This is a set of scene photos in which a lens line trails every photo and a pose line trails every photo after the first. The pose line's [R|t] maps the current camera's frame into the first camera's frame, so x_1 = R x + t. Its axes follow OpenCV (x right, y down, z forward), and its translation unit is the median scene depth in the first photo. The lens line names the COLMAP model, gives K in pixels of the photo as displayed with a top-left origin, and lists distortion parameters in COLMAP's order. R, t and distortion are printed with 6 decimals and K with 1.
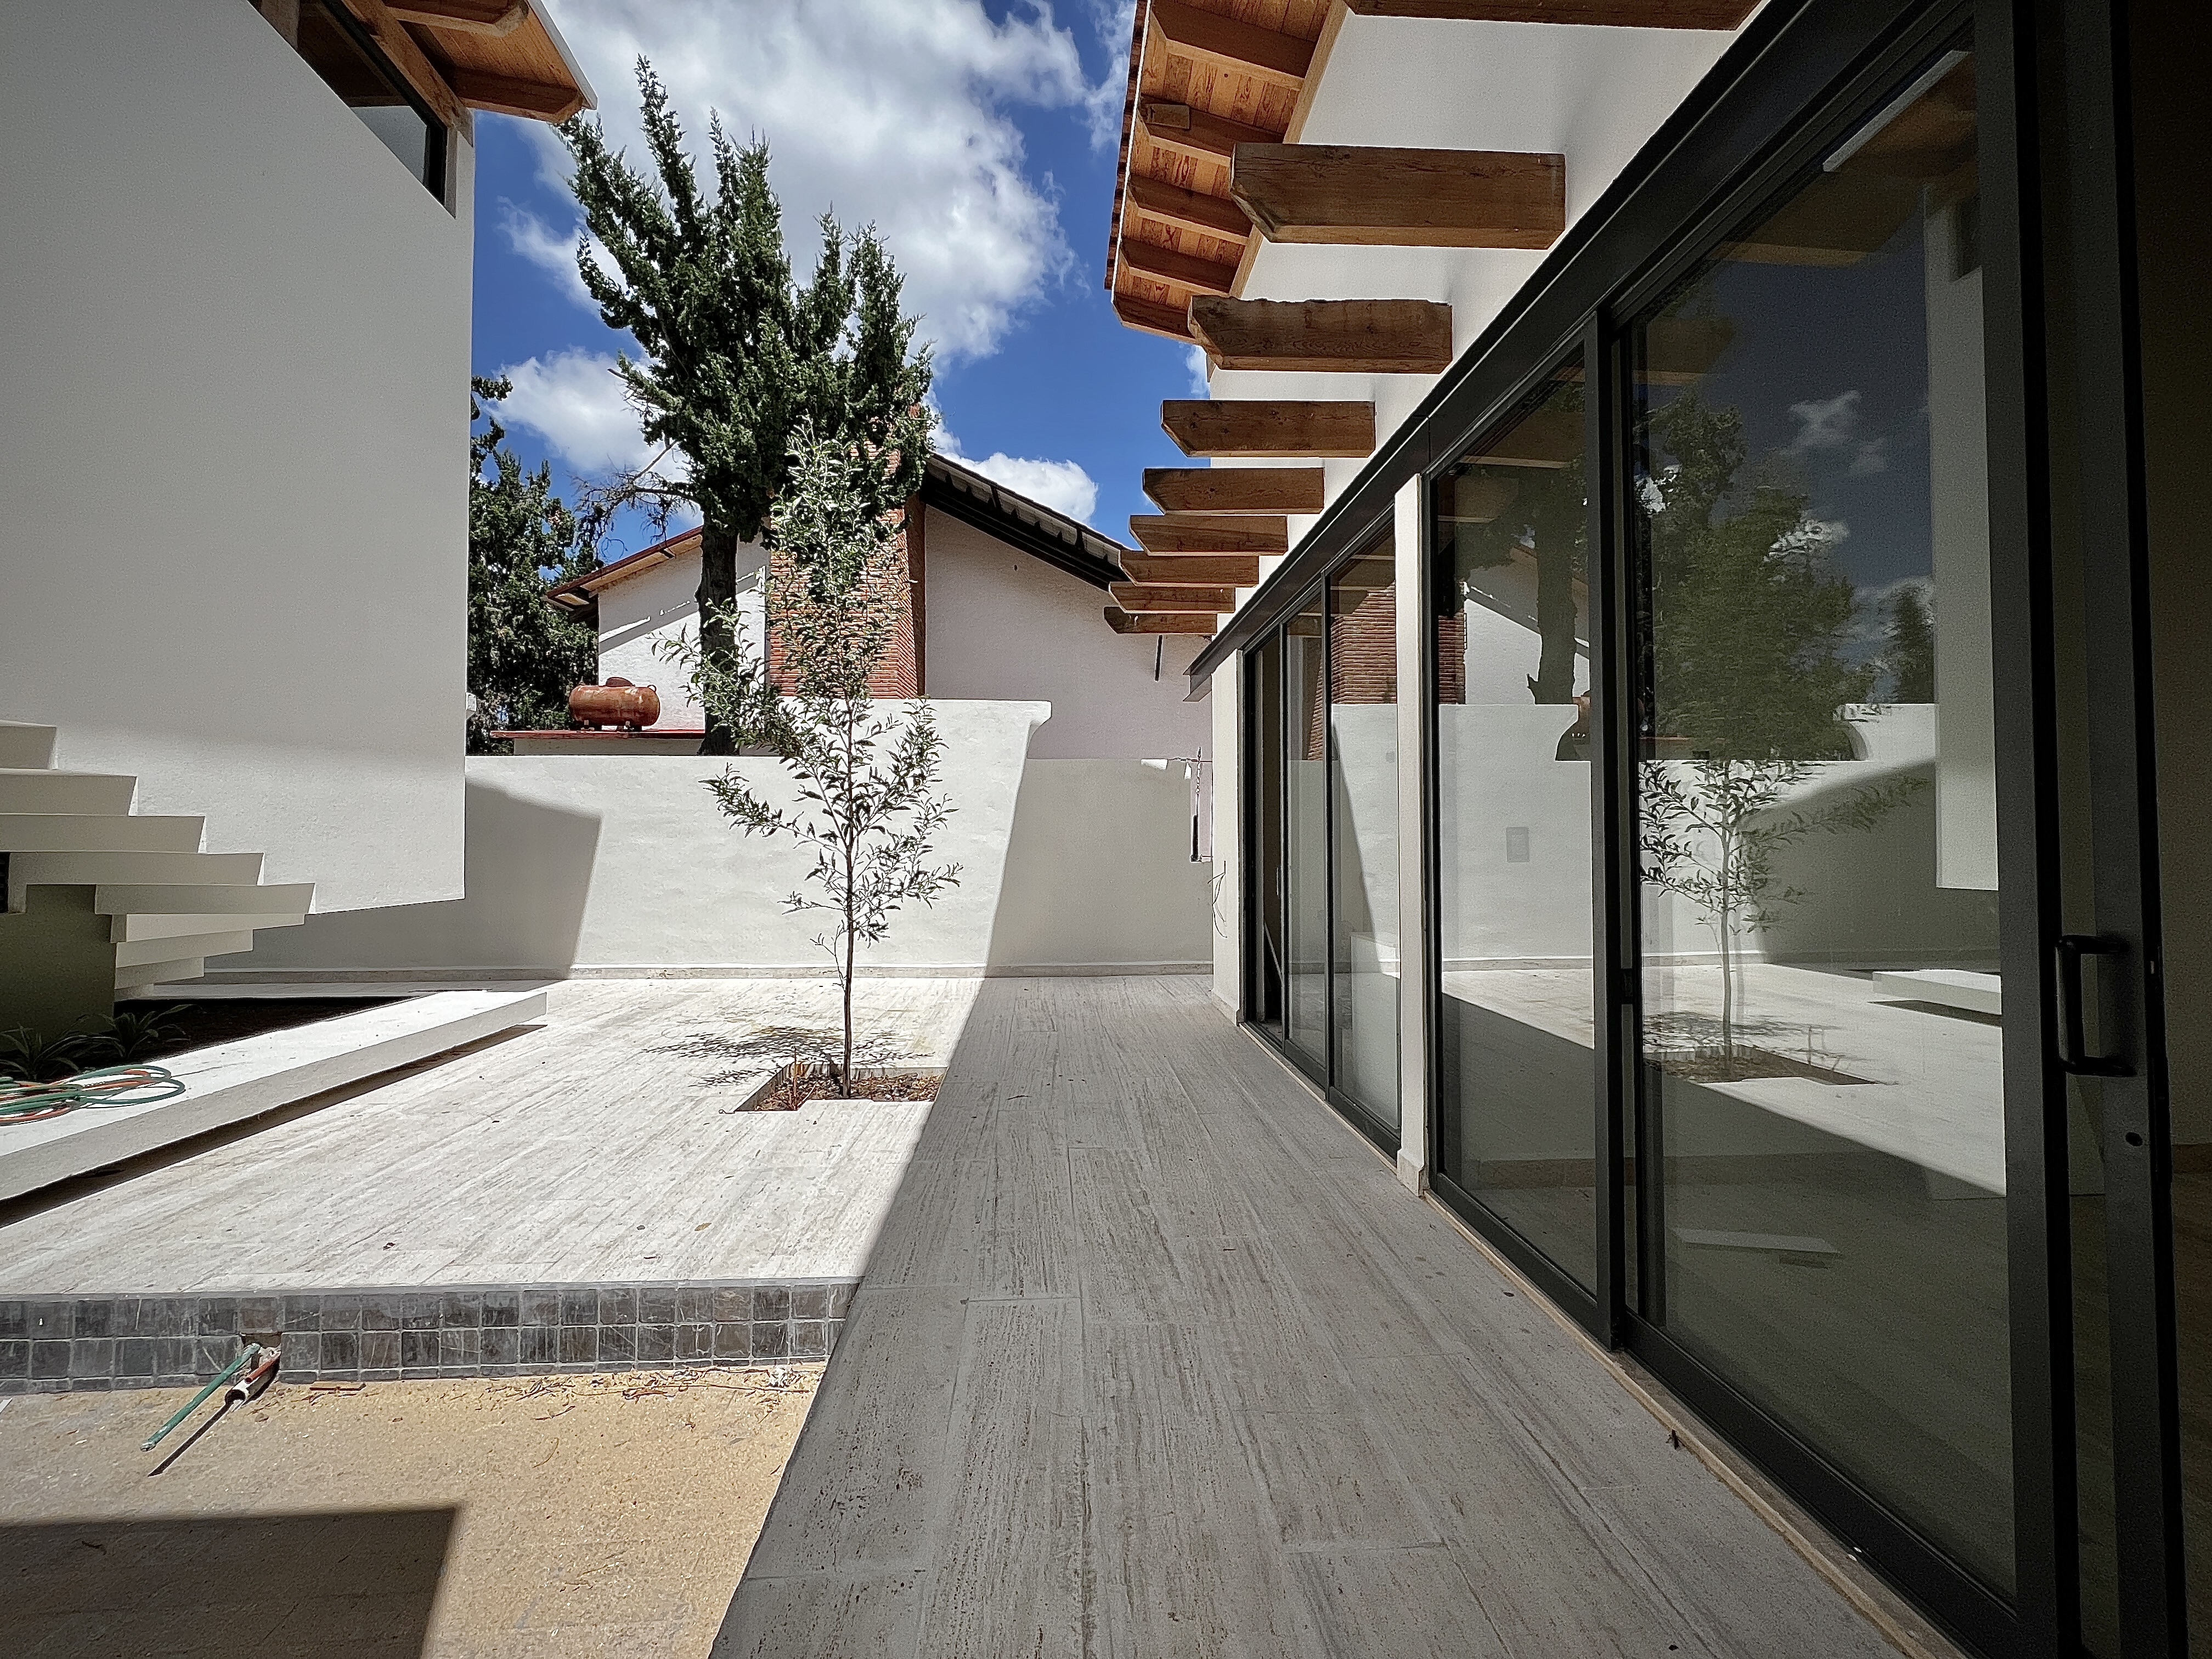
lens RADIAL K [[885.0, 0, 1097.9], [0, 885.0, 822.5], [0, 0, 1]] dist [0.000435, -0.000389]
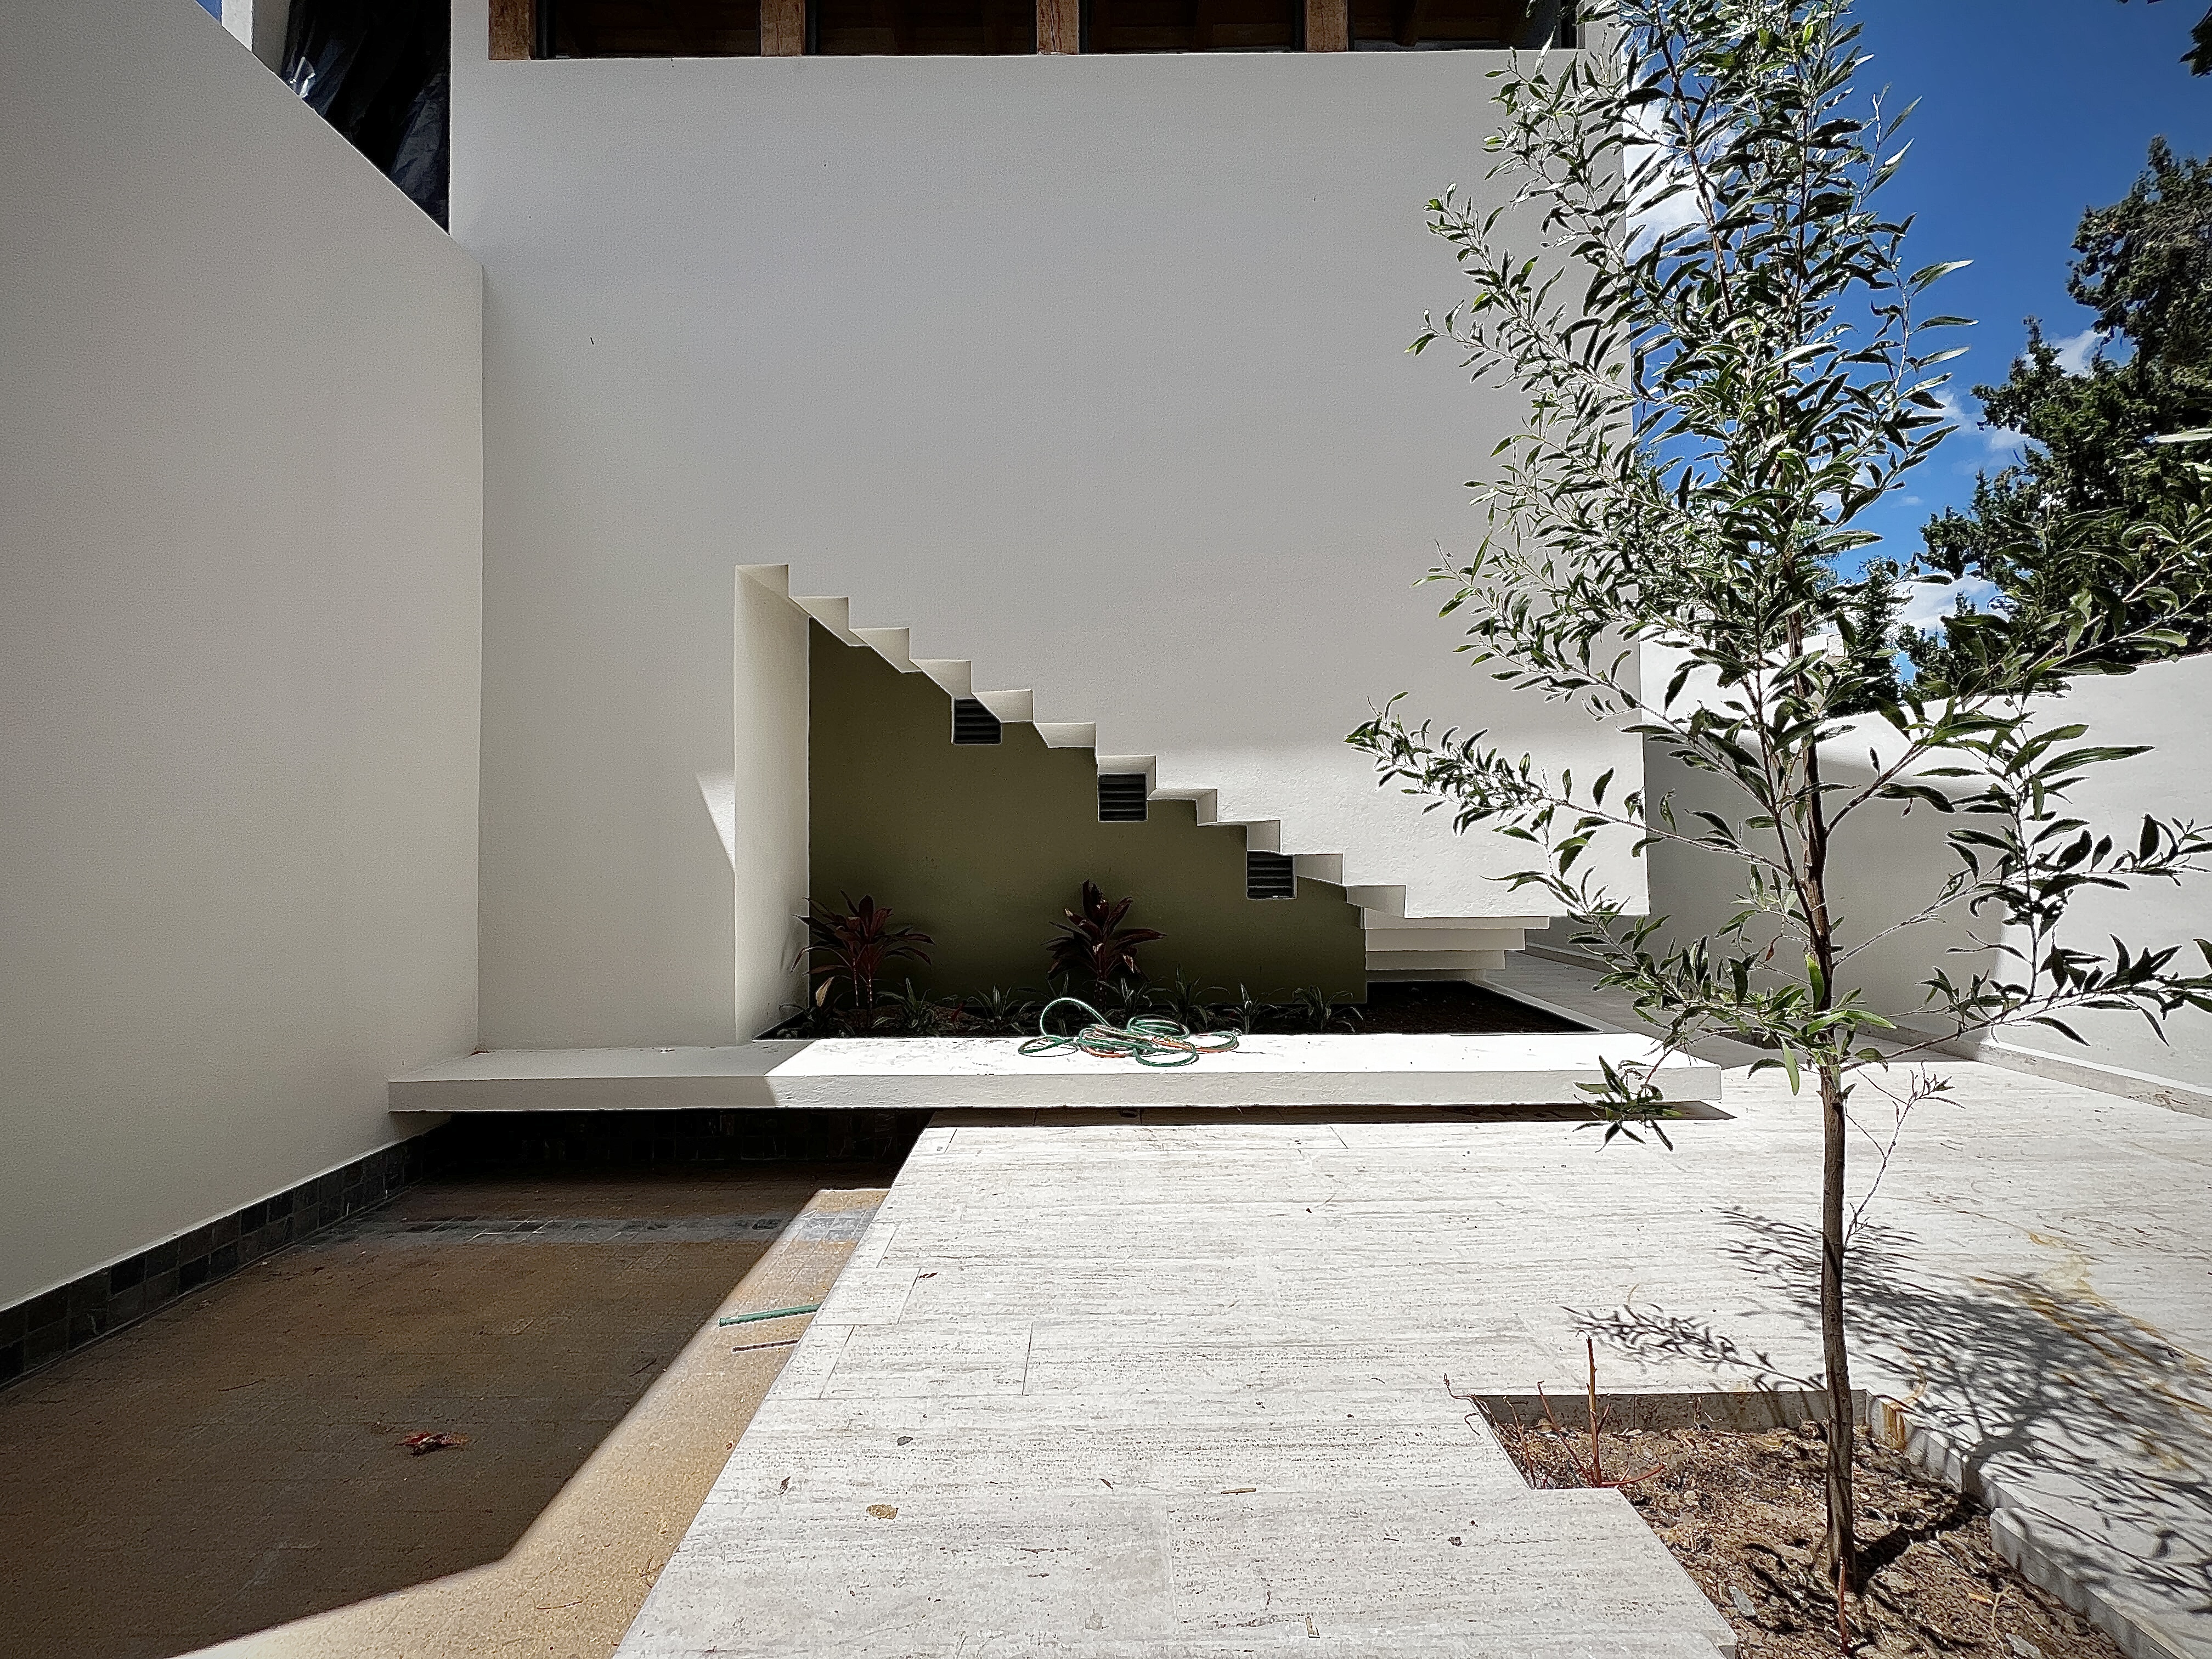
lens RADIAL K [[885.0, 0, 1108.2], [0, 885.0, 826.8], [0, 0, 1]] dist [0.000435, -0.000389]
pose [[-0.058719, -0.018929, -0.998095, 0.113030], [0.033139, 0.999232, -0.020901, 0.018956], [0.997724, -0.034304, -0.058047, 0.999458]]
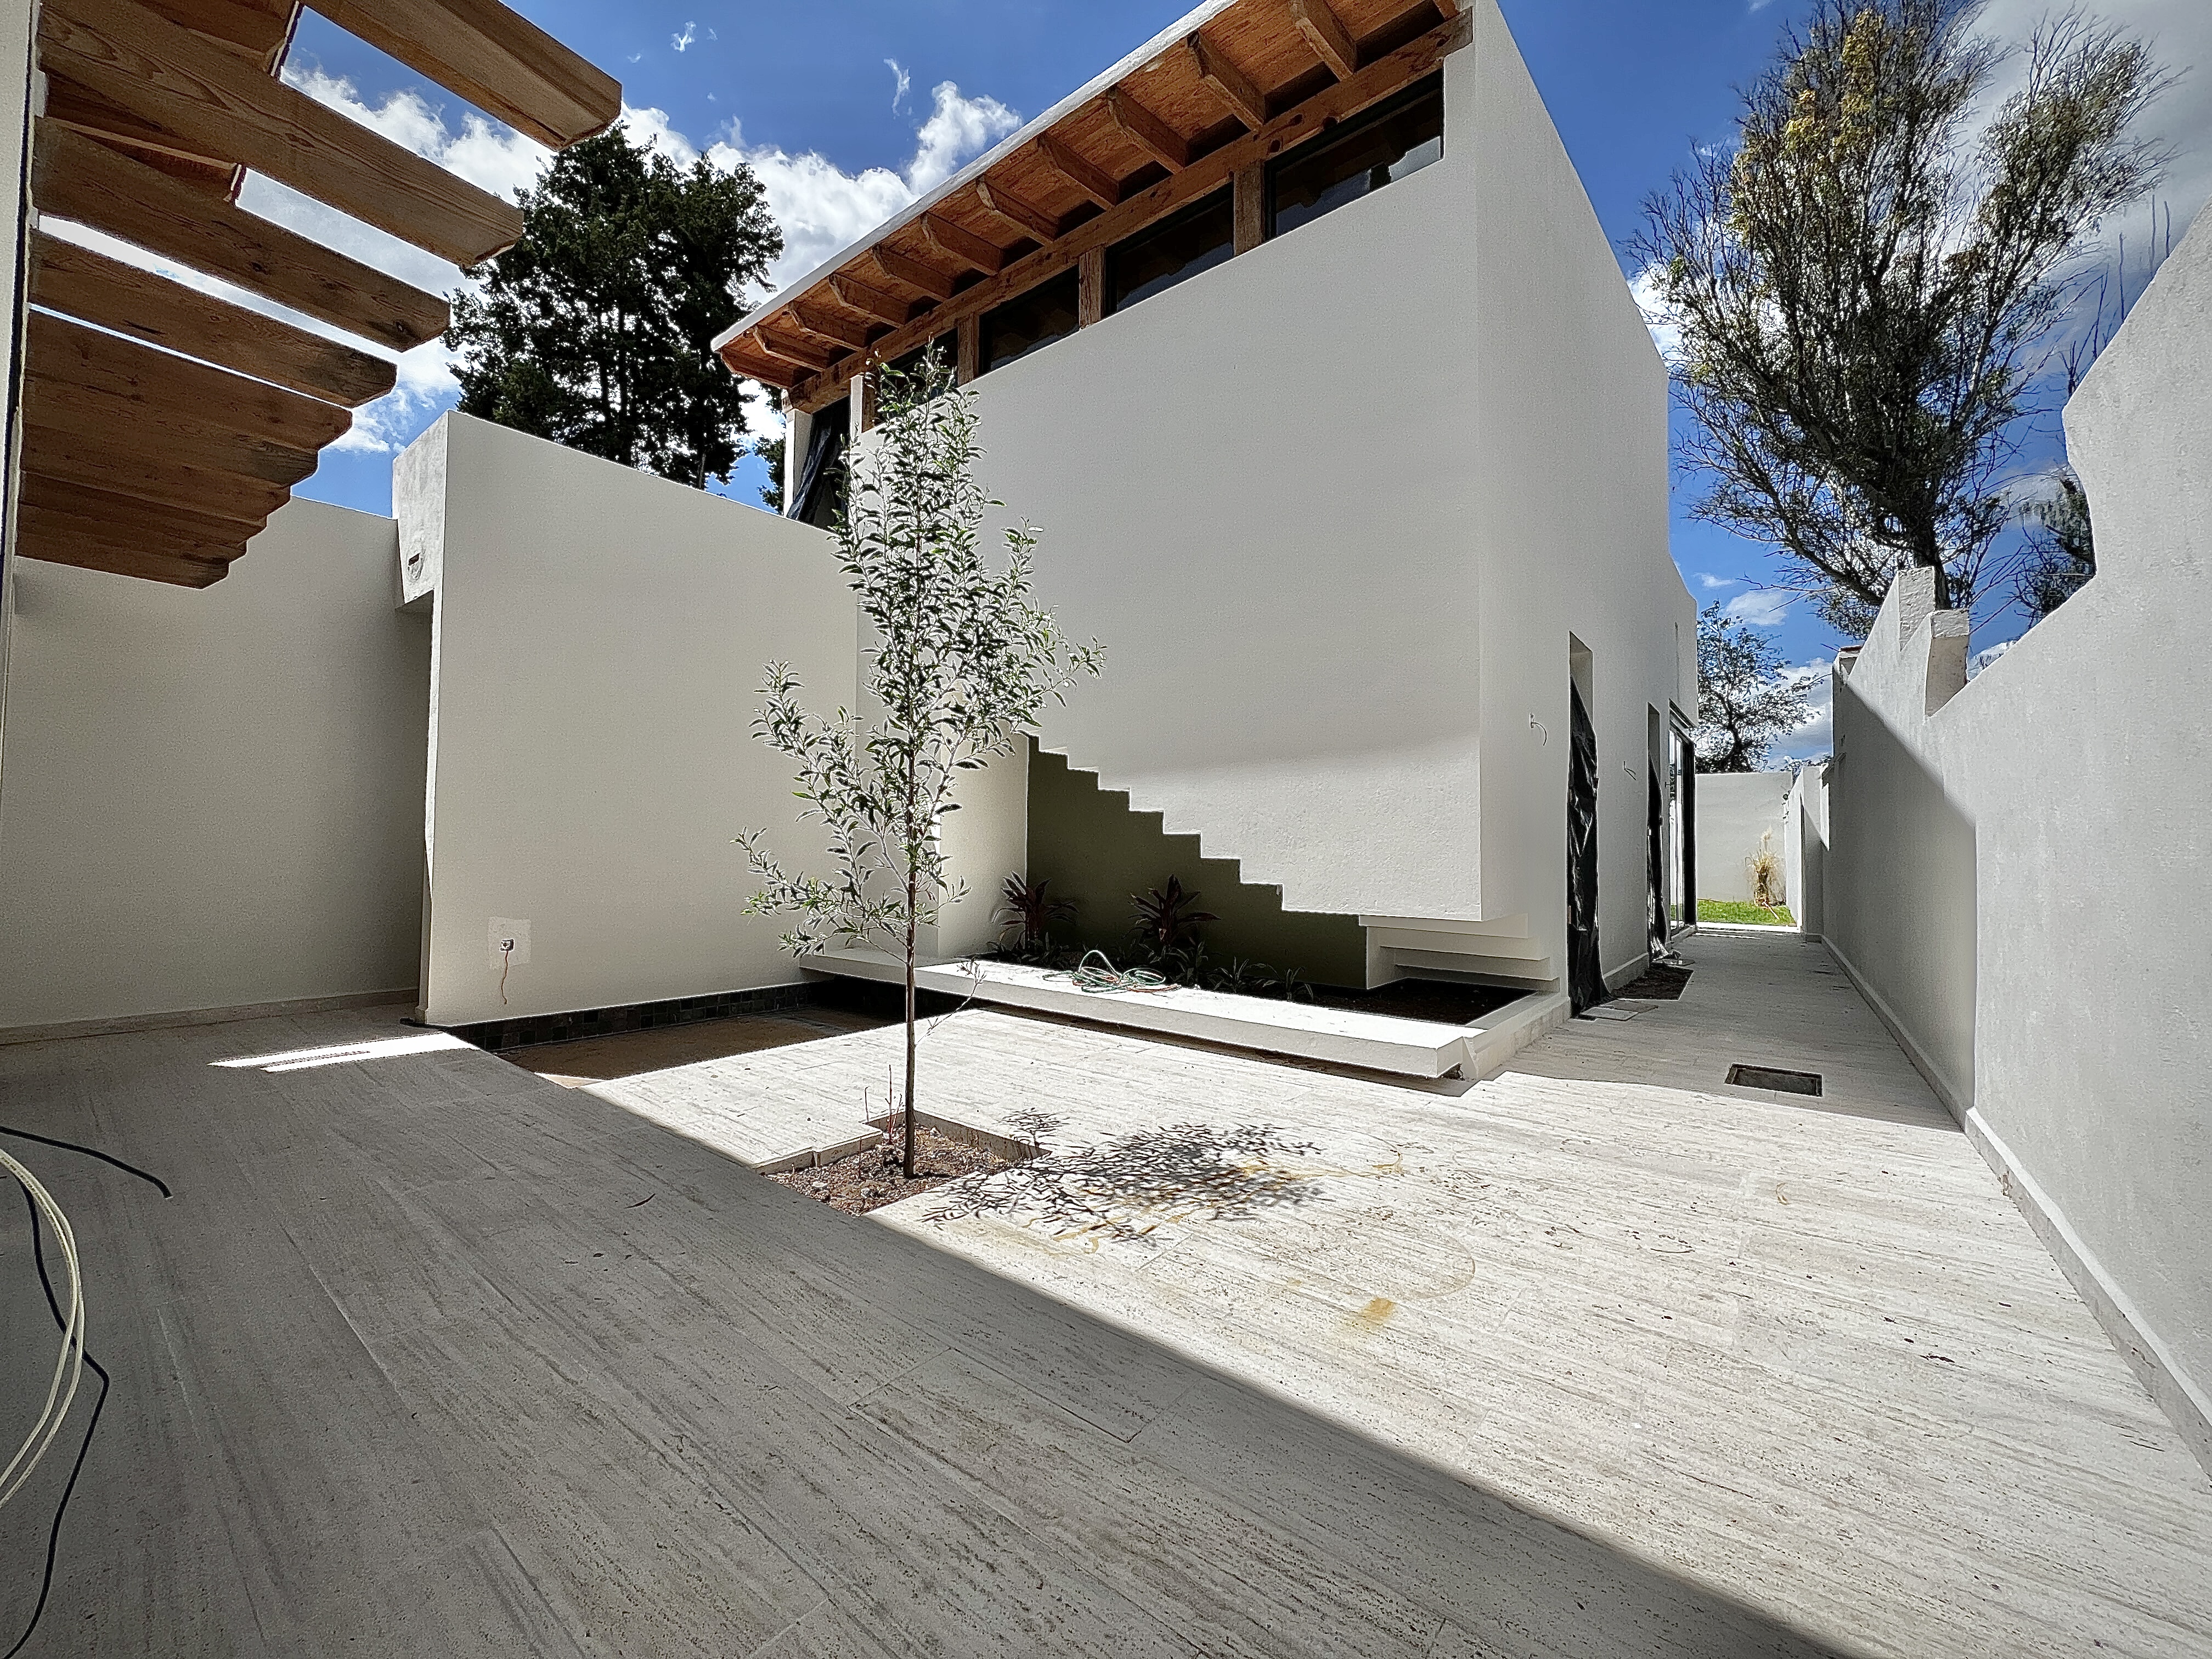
lens RADIAL K [[885.0, 0, 1098.1], [0, 885.0, 826.5], [0, 0, 1]] dist [0.000435, -0.000389]
pose [[-0.681535, -0.027197, -0.731280, 0.238535], [0.004446, 0.999137, -0.041303, 0.051355], [0.731772, -0.031401, -0.680826, 2.222840]]
